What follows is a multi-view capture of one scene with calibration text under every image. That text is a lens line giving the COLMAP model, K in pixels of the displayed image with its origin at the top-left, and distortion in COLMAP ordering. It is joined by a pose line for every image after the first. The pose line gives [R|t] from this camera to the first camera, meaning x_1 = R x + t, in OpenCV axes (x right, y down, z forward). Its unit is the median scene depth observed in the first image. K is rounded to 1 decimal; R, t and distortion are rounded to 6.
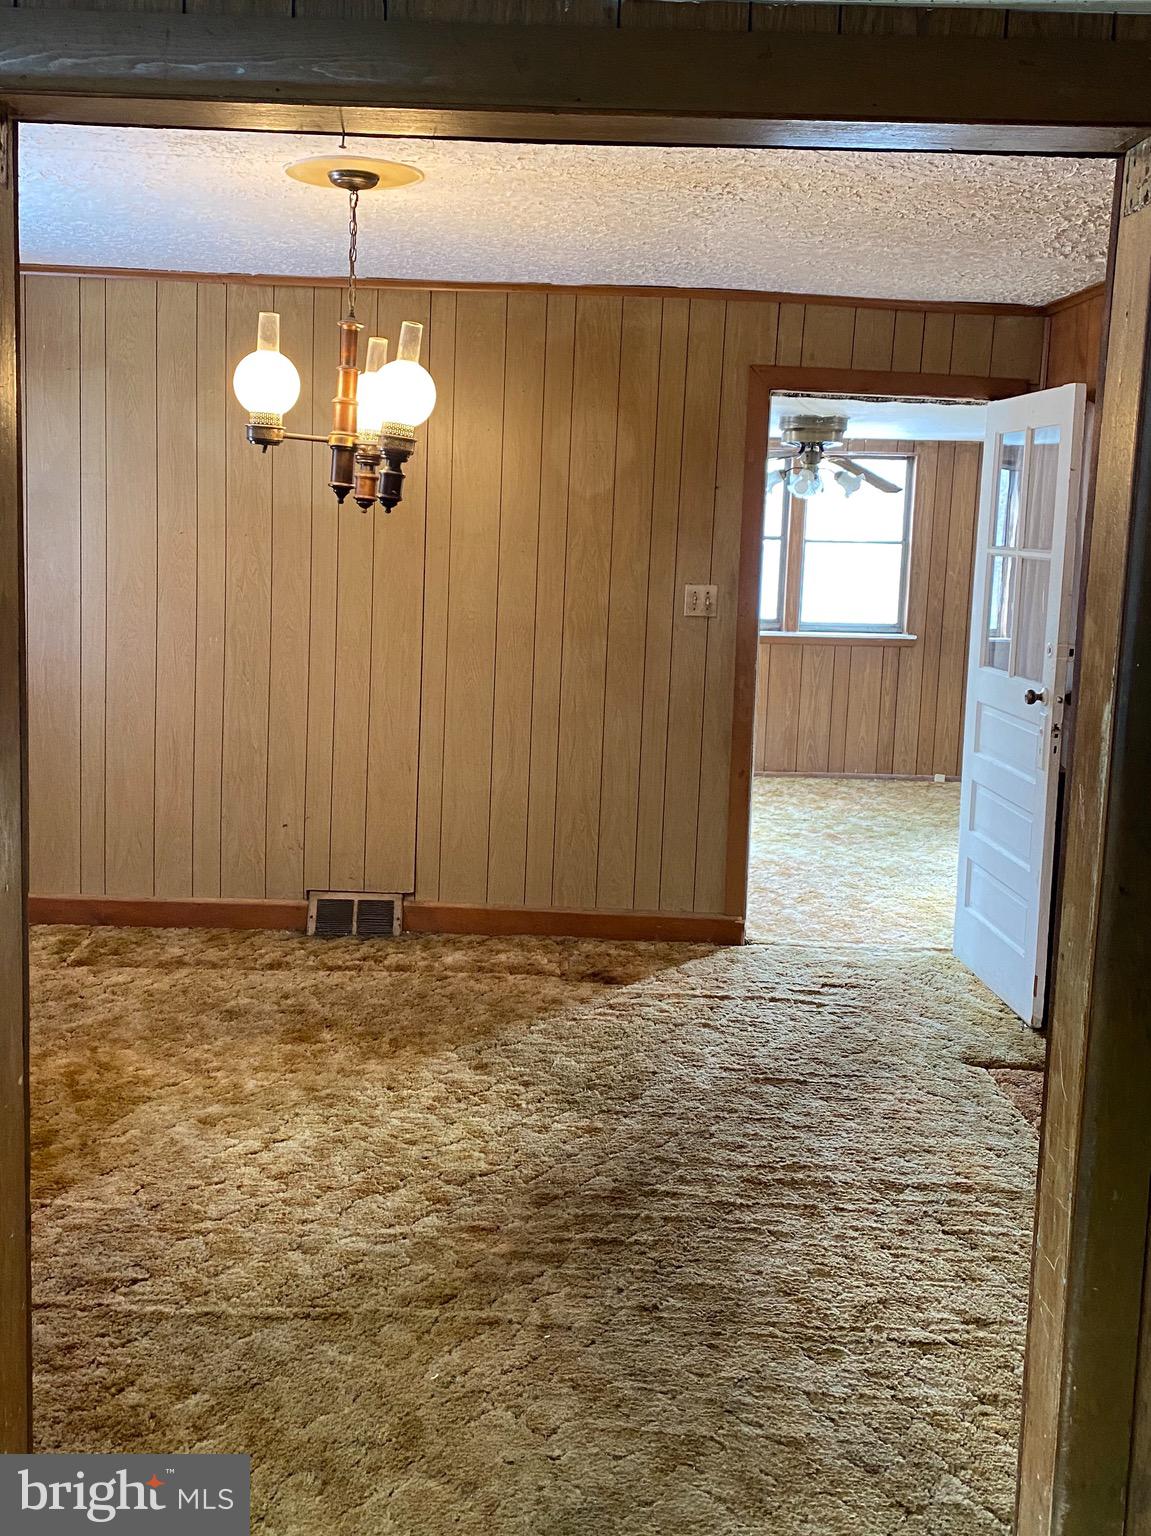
lens RADIAL K [[1173.0, 0, 575.5], [0, 1173.0, 768.0], [0, 0, 1]] dist [0.073984, -0.116052]
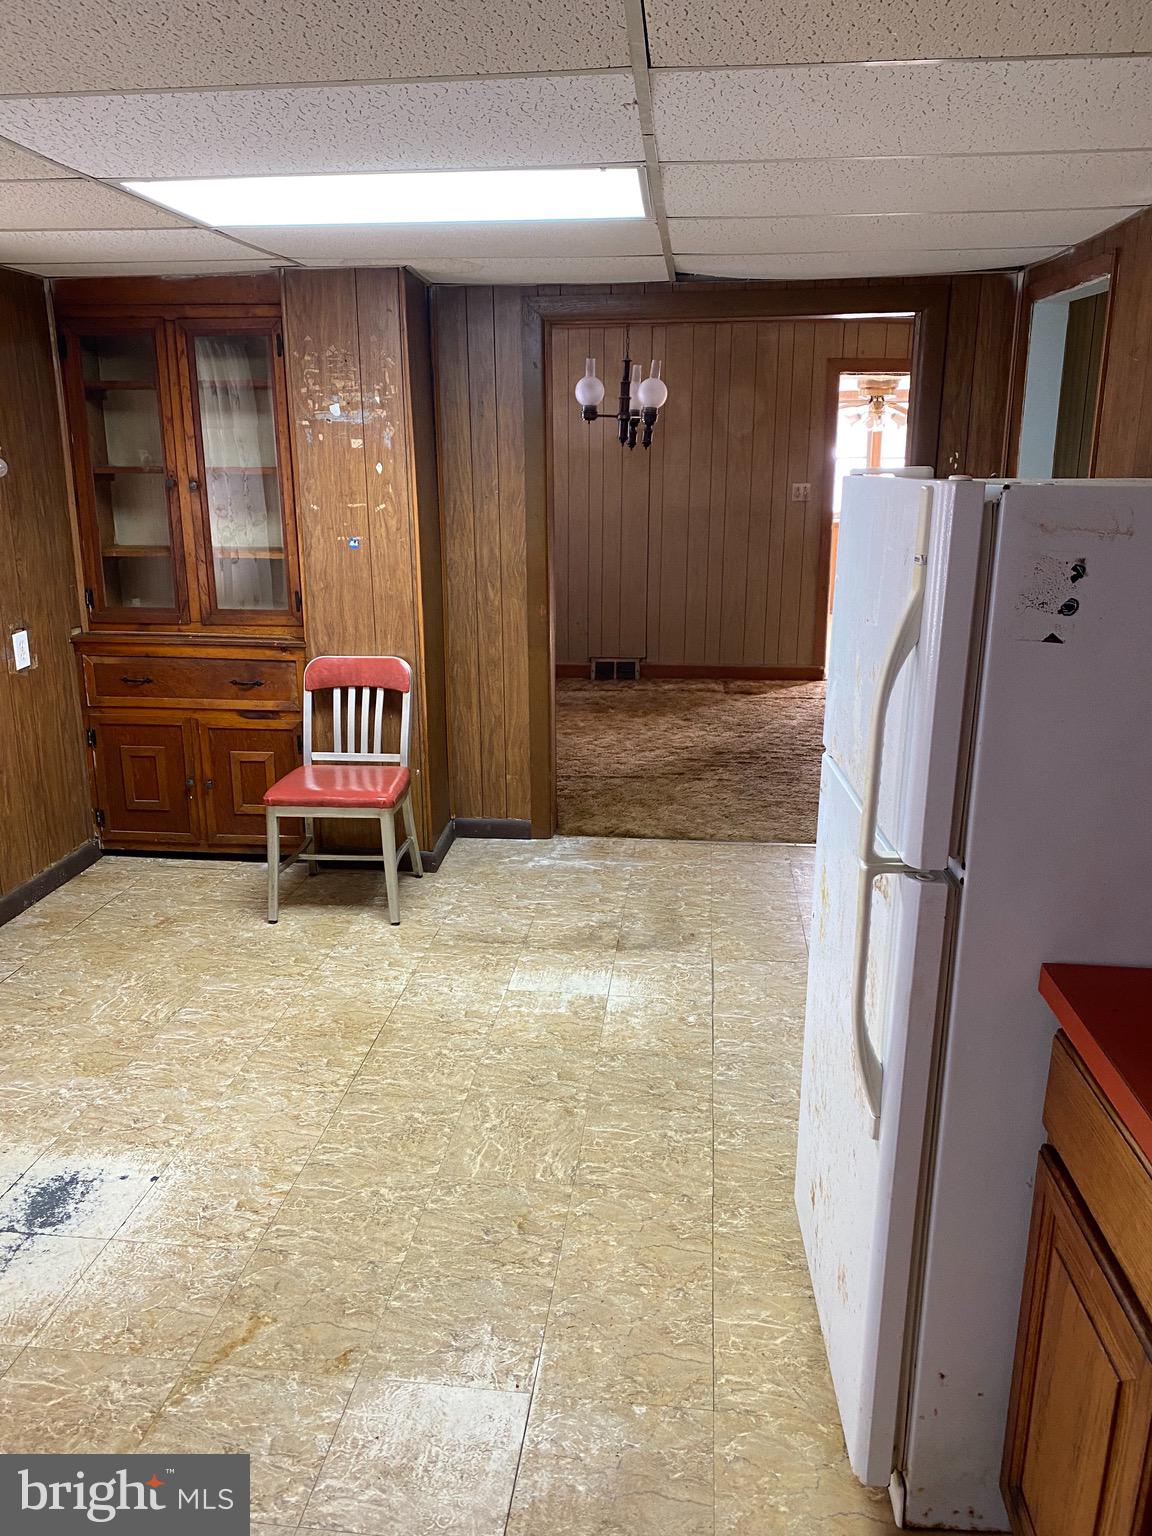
lens RADIAL K [[1174.8, 0, 576.4], [0, 1174.8, 827.3], [0, 0, 1]] dist [0.053475, -0.124649]
pose [[0.991504, -0.003355, -0.130030, -0.003232], [0.015634, 0.995494, 0.093531, 0.214208], [0.129130, -0.094770, 0.987089, -0.972609]]
